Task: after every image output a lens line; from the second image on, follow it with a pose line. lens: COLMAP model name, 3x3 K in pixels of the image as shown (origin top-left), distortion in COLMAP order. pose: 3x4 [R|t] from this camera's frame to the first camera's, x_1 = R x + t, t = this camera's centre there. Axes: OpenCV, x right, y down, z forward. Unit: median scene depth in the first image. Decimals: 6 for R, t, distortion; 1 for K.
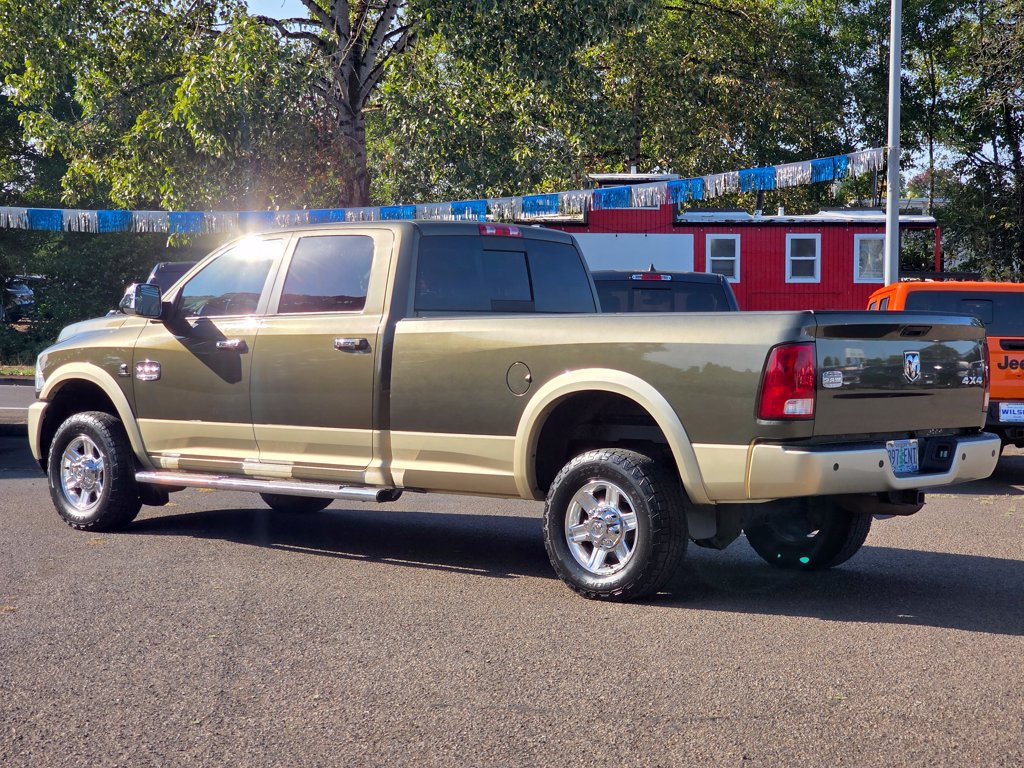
lens RADIAL K [[1952.0, 0, 512.0], [0, 1952.0, 384.0], [0, 0, 1]] dist [0.053223, 0.325547]
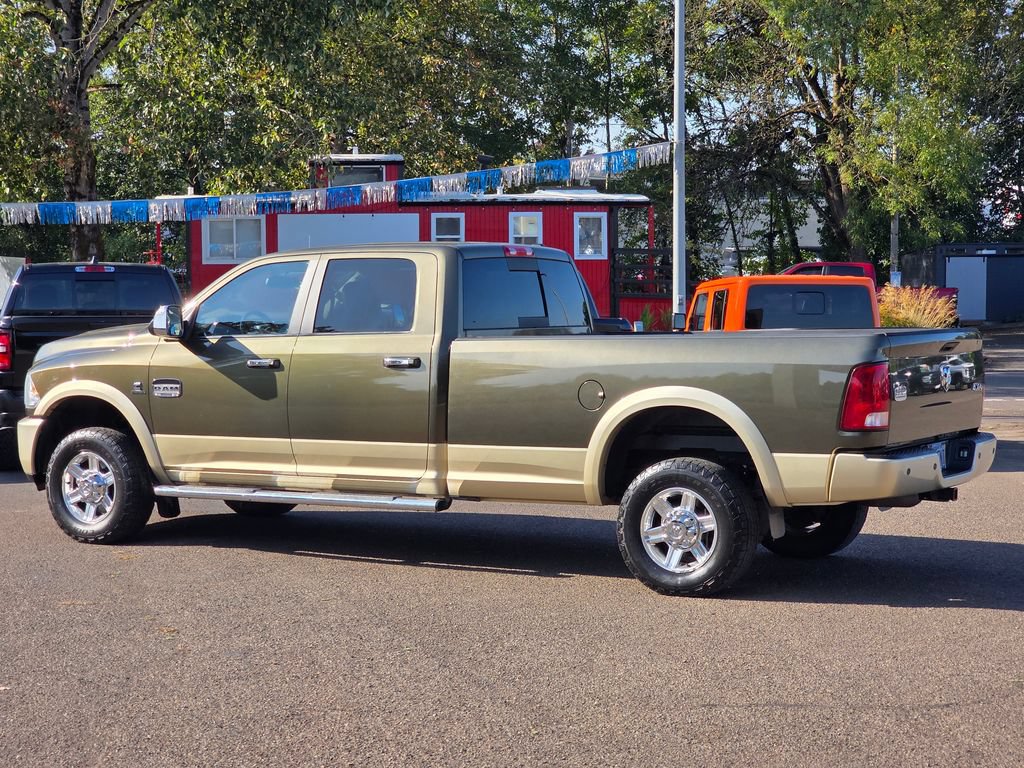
lens RADIAL K [[1956.9, 0, 512.0], [0, 1956.9, 384.0], [0, 0, 1]] dist [0.006943, 0.378983]
pose [[0.981105, -0.022700, 0.192138, -0.225690], [0.019132, 0.999609, 0.020404, -0.029178], [-0.192526, -0.016342, 0.981156, -0.055501]]
